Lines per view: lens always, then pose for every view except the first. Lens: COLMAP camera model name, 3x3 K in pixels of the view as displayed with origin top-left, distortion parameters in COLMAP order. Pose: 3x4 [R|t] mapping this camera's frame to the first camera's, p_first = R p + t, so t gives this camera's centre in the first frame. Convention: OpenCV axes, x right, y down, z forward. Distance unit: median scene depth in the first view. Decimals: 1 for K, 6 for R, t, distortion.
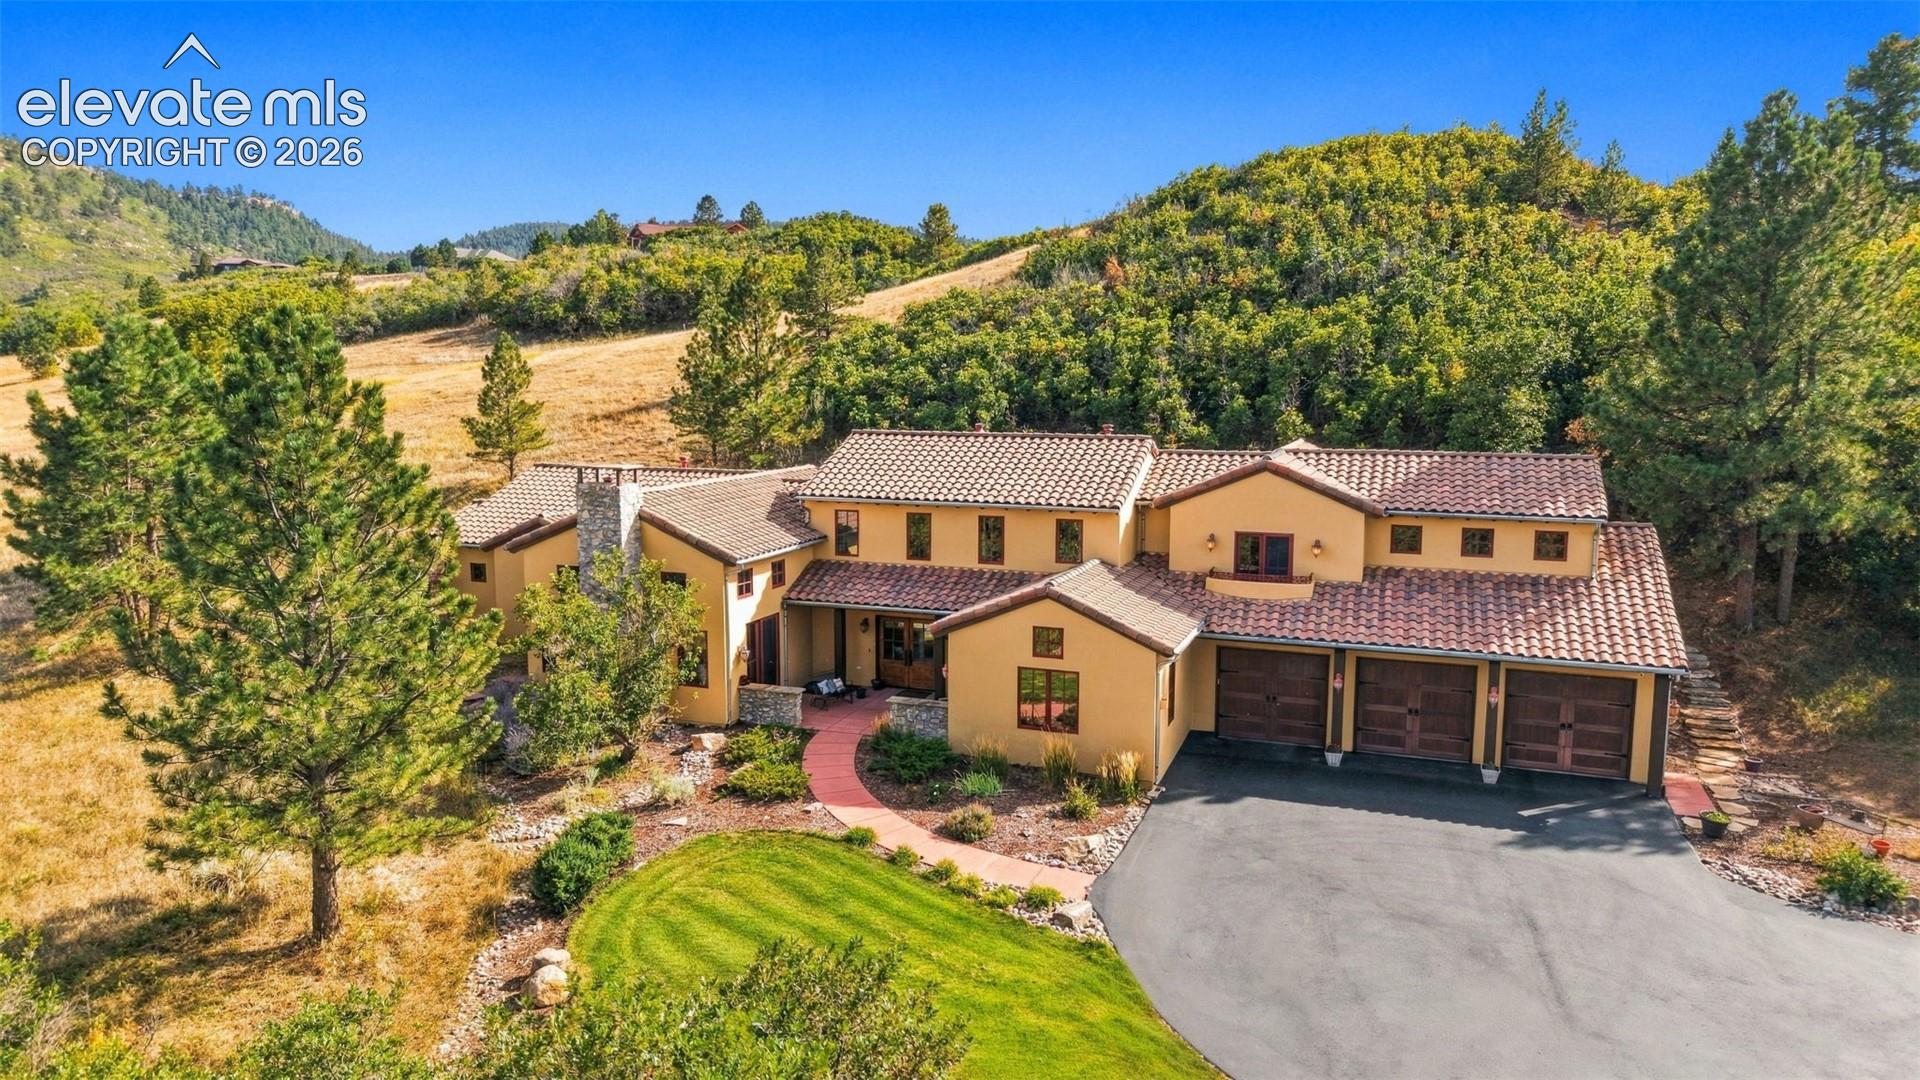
lens RADIAL K [[1284.5, 0, 957.2], [0, 1284.5, 538.1], [0, 0, 1]] dist [0.032098, -0.032583]
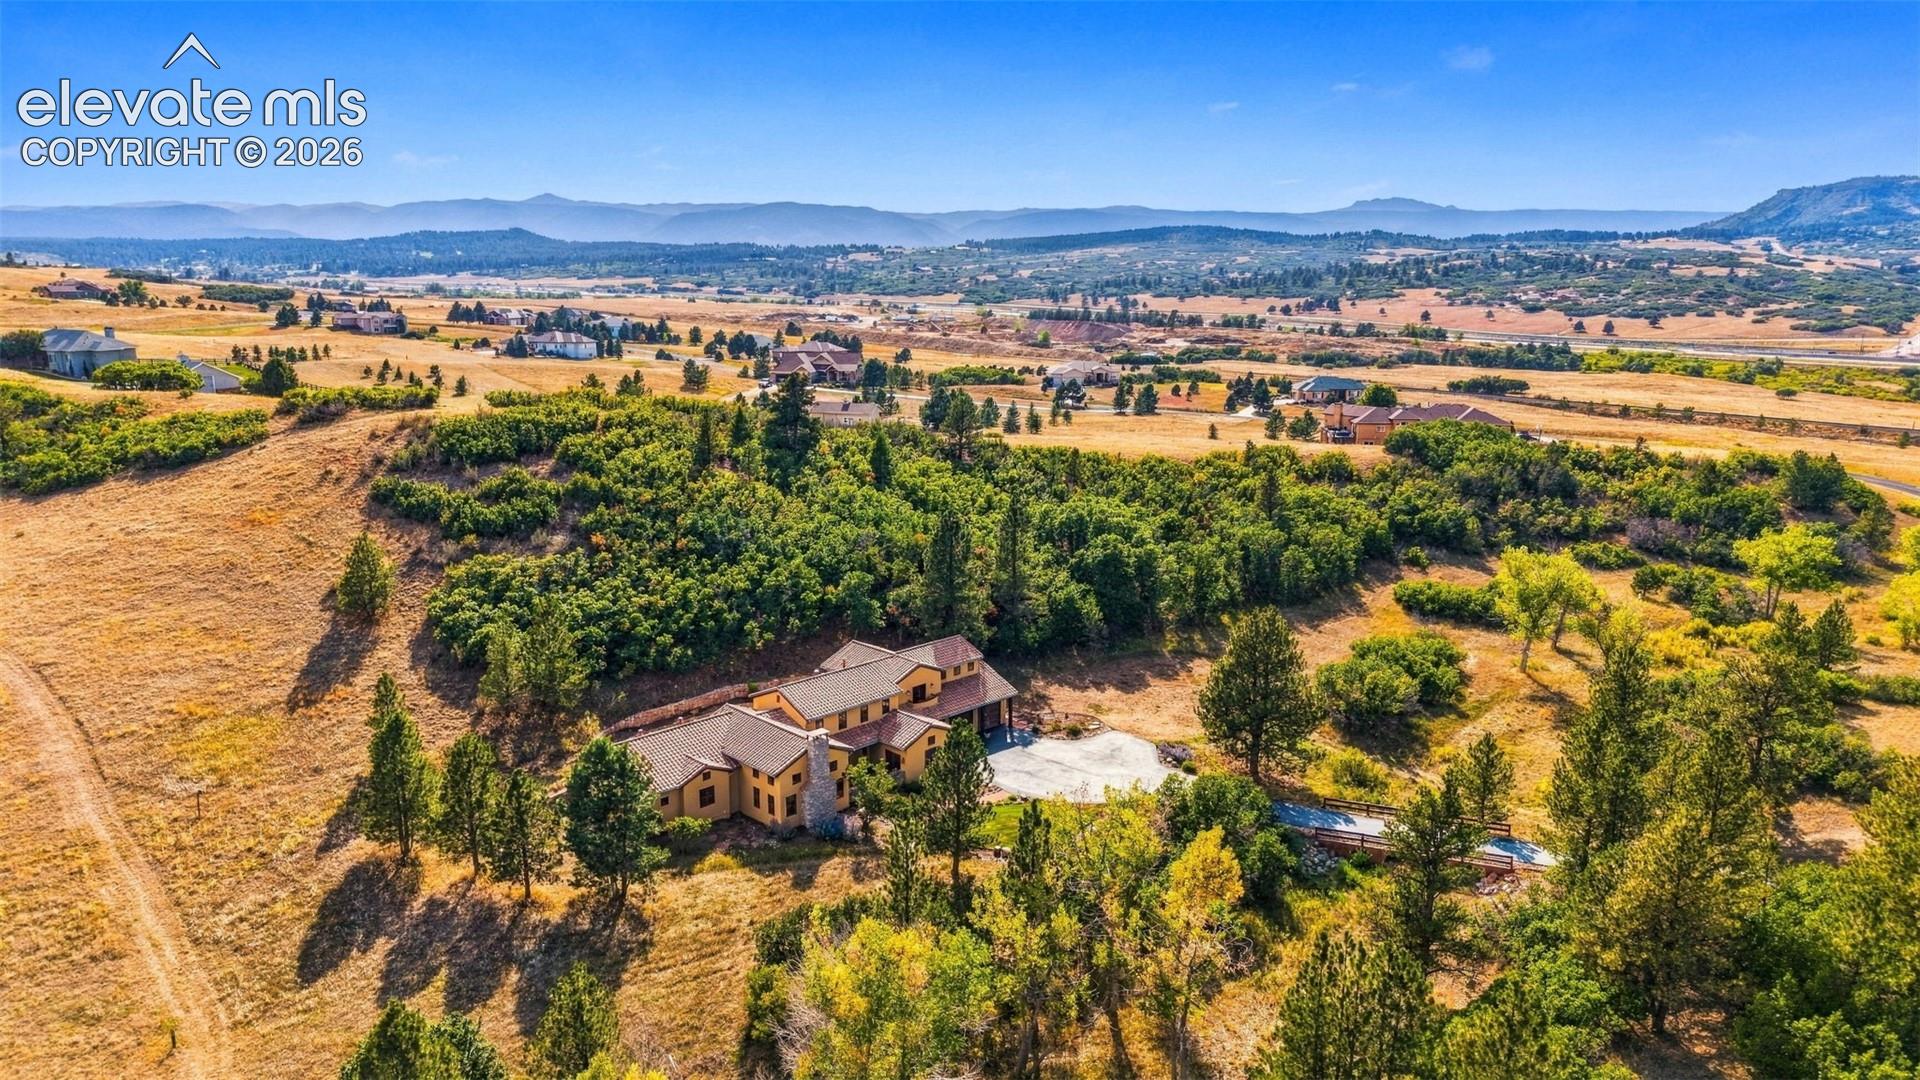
lens RADIAL K [[1284.5, 0, 969.6], [0, 1284.5, 534.8], [0, 0, 1]] dist [0.032098, -0.032583]
pose [[0.415533, -0.188252, 0.889884, -2.529170], [0.112536, 0.981472, 0.155078, -0.869903], [-0.902589, 0.035704, 0.429019, -0.497078]]
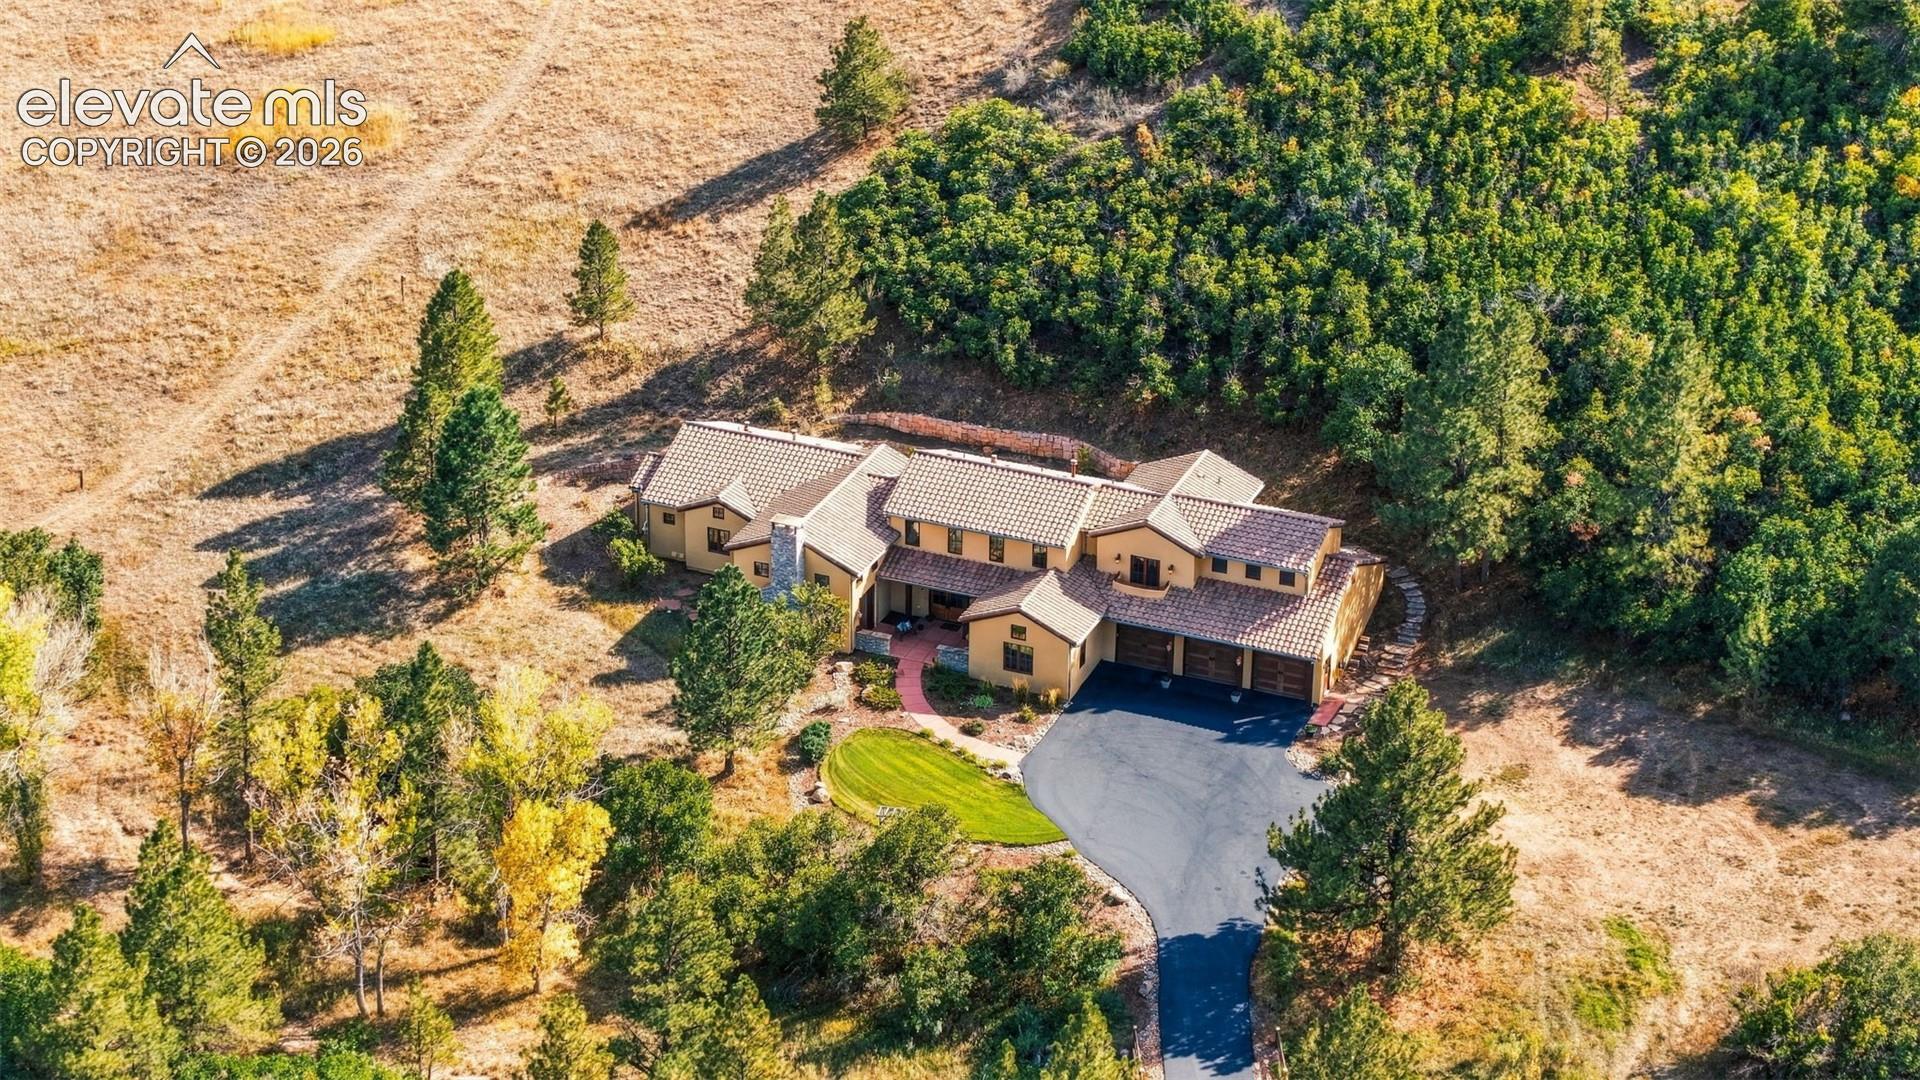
lens RADIAL K [[4048.5, 0, 957.4], [0, 4048.5, 539.5], [0, 0, 1]] dist [-0.246710, 0.000000]
pose [[0.999384, 0.023951, -0.025665, 0.123401], [-0.014648, 0.948927, 0.315156, -1.878732], [0.031902, -0.314586, 0.948693, -4.549716]]
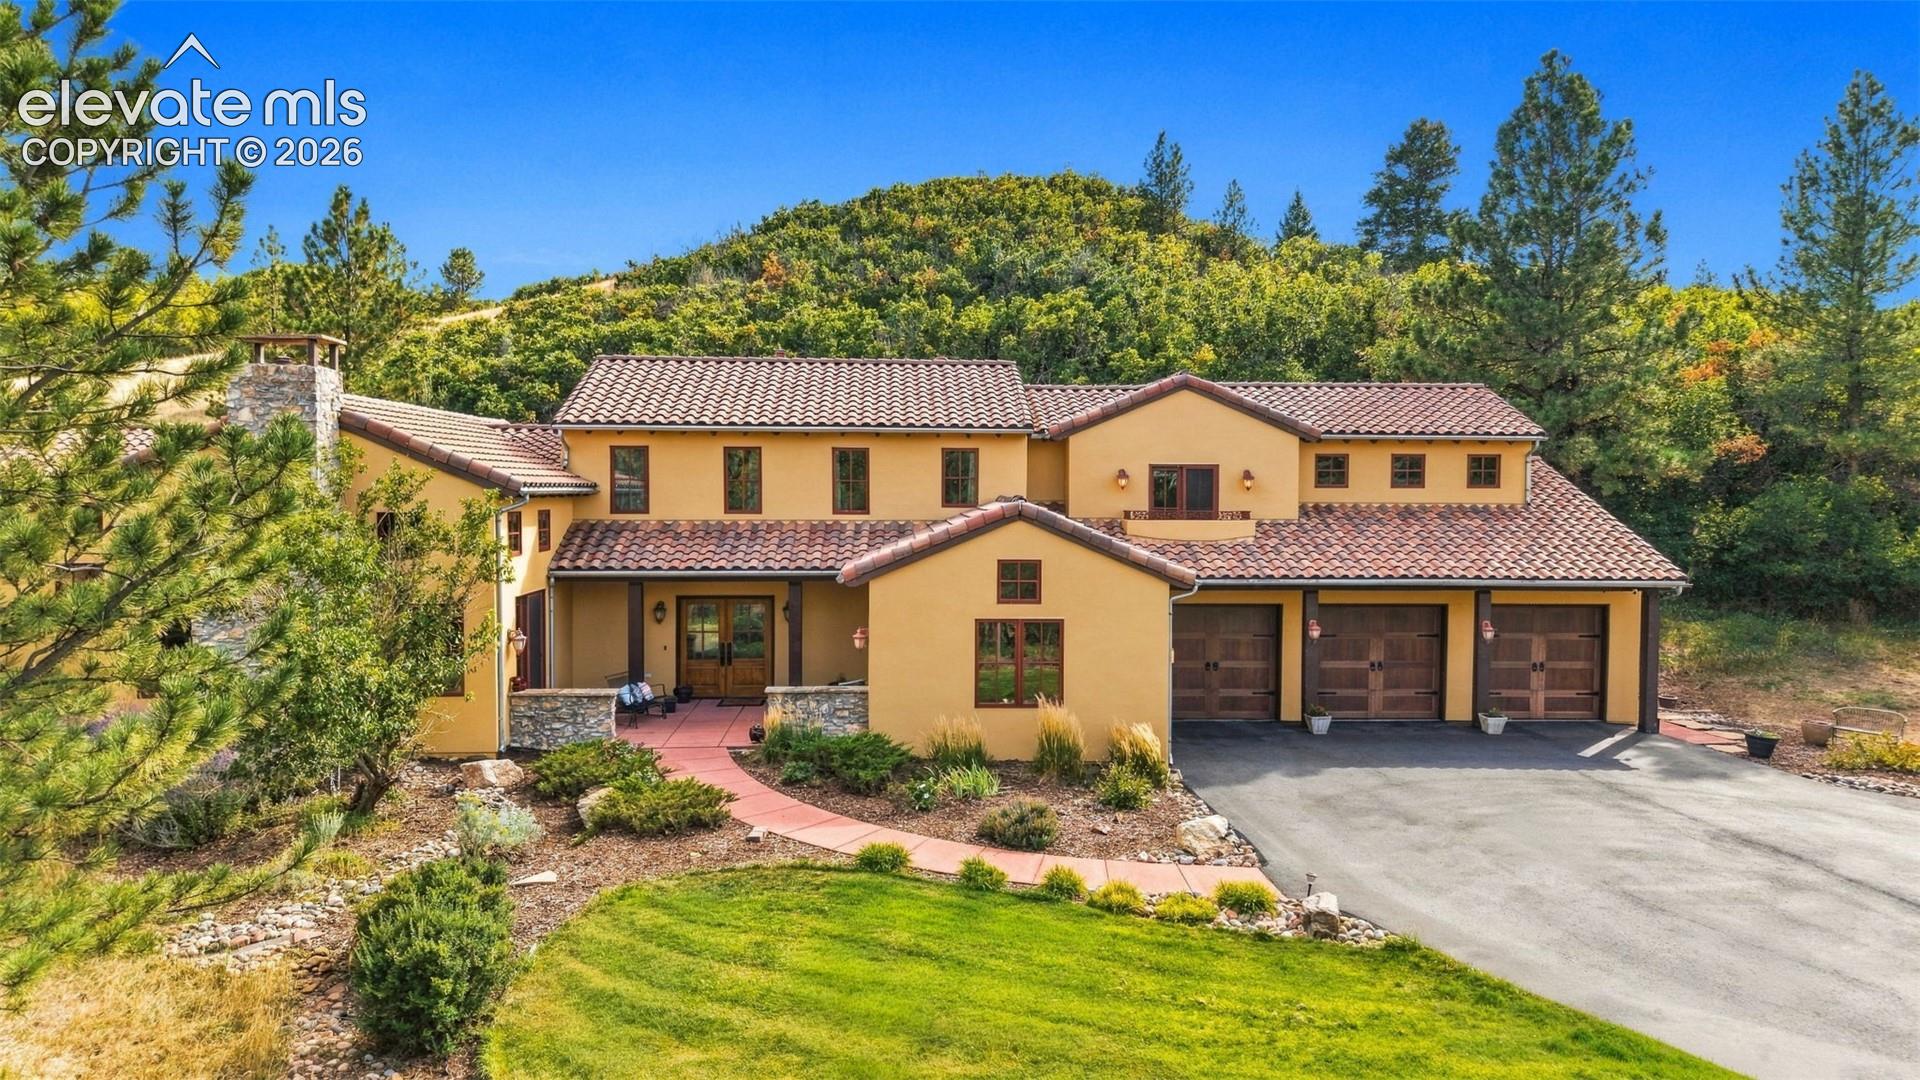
lens RADIAL K [[1284.5, 0, 959.6], [0, 1284.5, 540.2], [0, 0, 1]] dist [0.032098, -0.032583]
pose [[0.917931, -0.014458, 0.396477, -0.222782], [0.049433, 0.995716, -0.078140, 0.103317], [-0.393649, 0.091326, 0.914713, 0.324146]]
